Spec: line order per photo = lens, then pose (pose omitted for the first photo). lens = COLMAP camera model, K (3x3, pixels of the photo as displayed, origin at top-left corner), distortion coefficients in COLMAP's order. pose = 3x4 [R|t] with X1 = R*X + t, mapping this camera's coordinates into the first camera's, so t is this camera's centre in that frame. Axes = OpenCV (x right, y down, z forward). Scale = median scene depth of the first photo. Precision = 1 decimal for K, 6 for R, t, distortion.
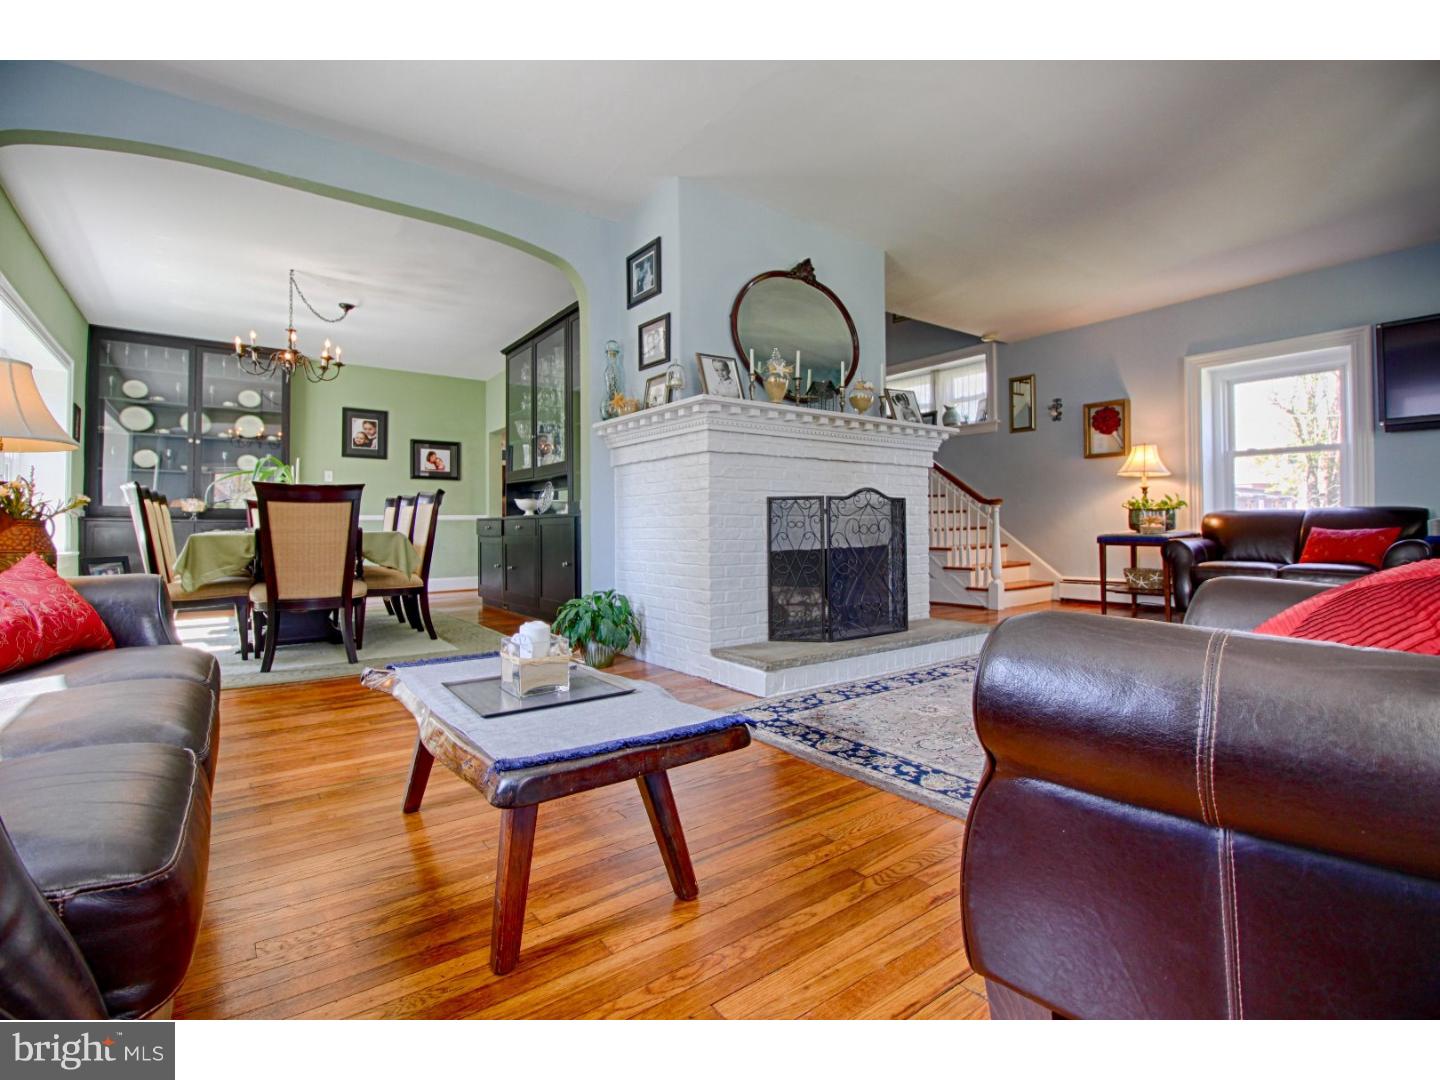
lens RADIAL K [[666.8, 0, 694.7], [0, 666.8, 528.8], [0, 0, 1]] dist [-0.009826, -0.008001]
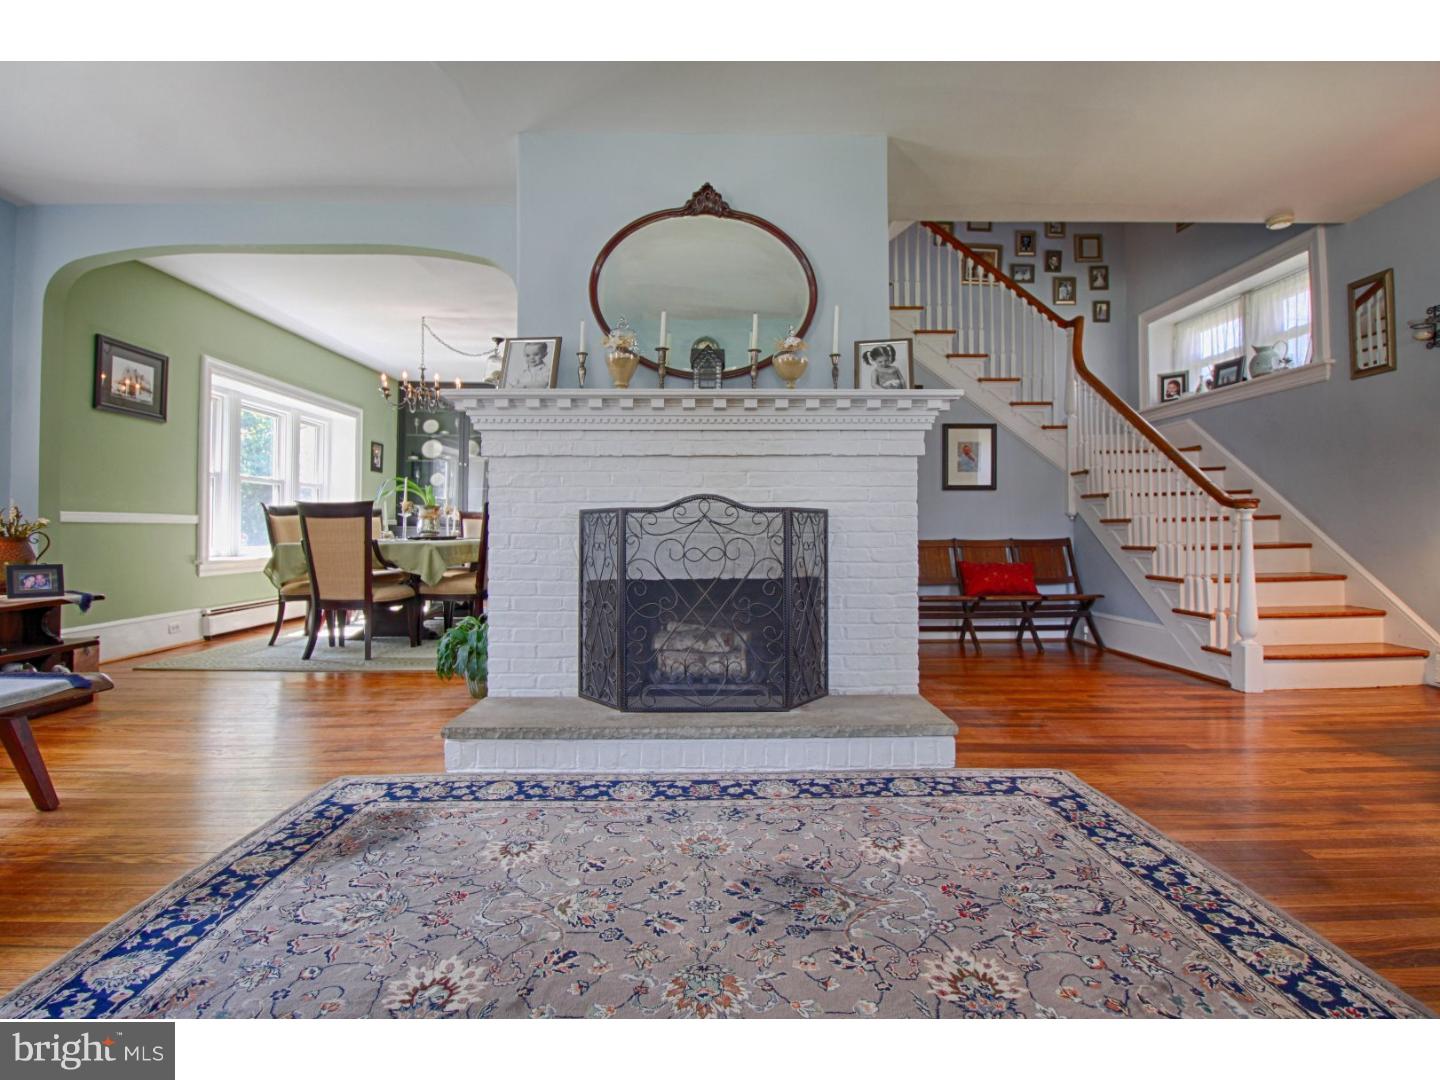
lens RADIAL K [[666.8, 0, 726.4], [0, 666.8, 525.7], [0, 0, 1]] dist [-0.009826, -0.008001]
pose [[0.824099, 0.002380, -0.566440, 0.407245], [-0.005967, 0.999972, -0.004481, -0.015825], [0.566414, 0.007073, 0.824091, 0.274795]]
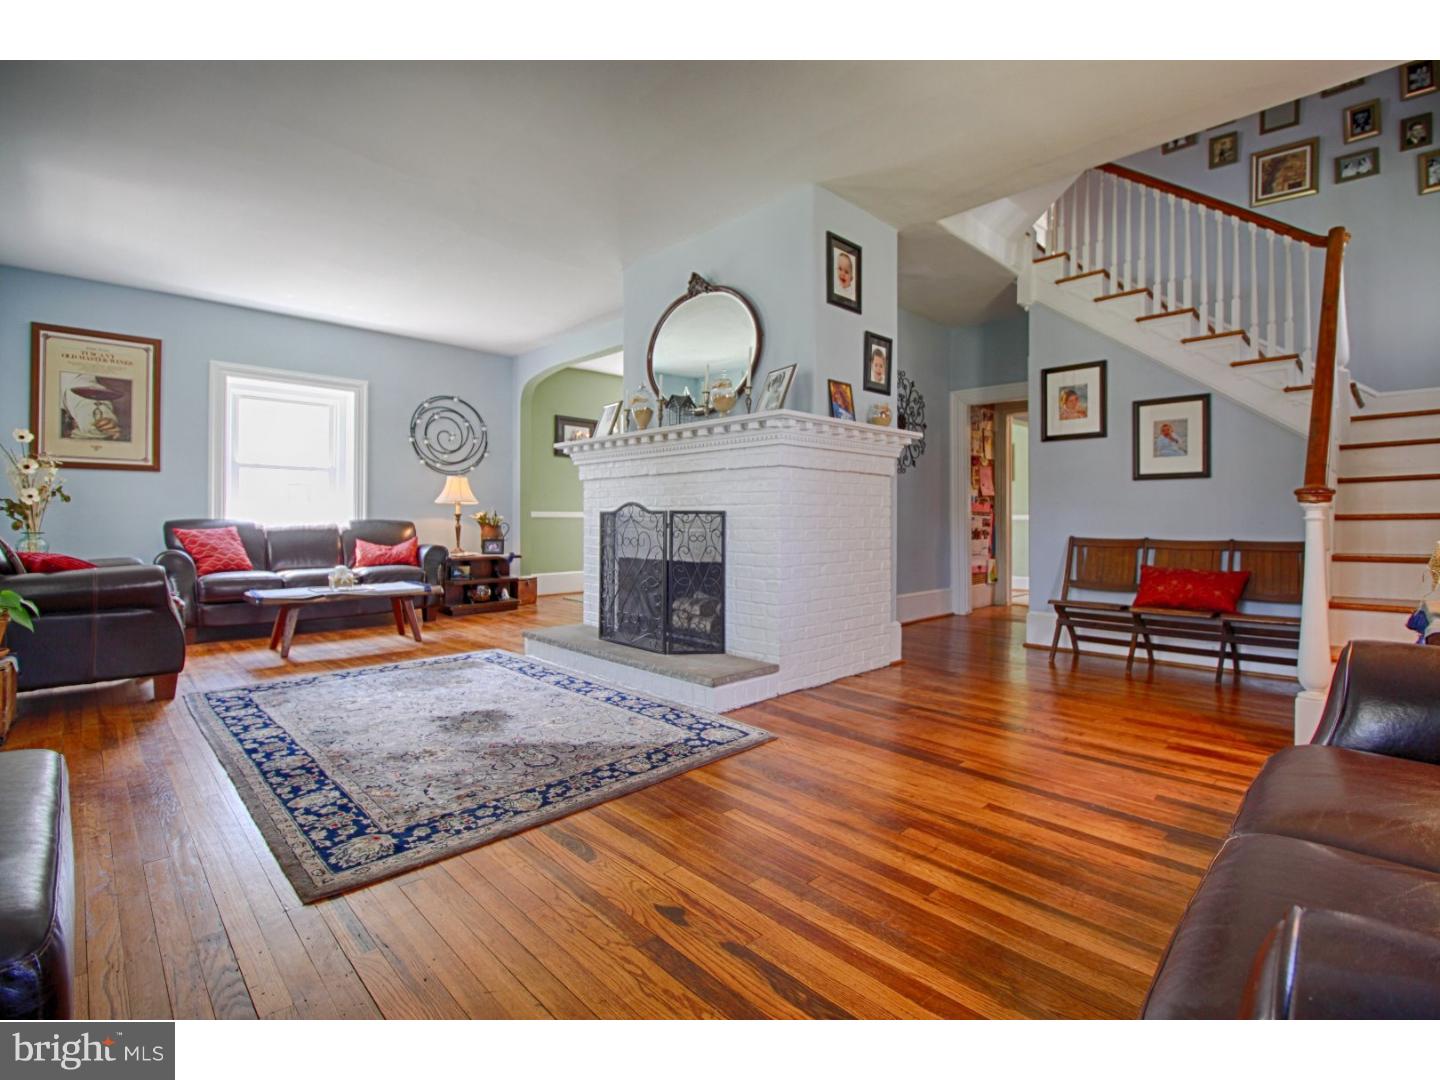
lens RADIAL K [[666.8, 0, 761.3], [0, 666.8, 522.2], [0, 0, 1]] dist [-0.009826, -0.008001]
pose [[0.180786, 0.010553, -0.983466, 0.798229], [-0.008392, 0.999923, 0.009187, -0.024986], [0.983487, 0.006592, 0.180861, 0.619043]]
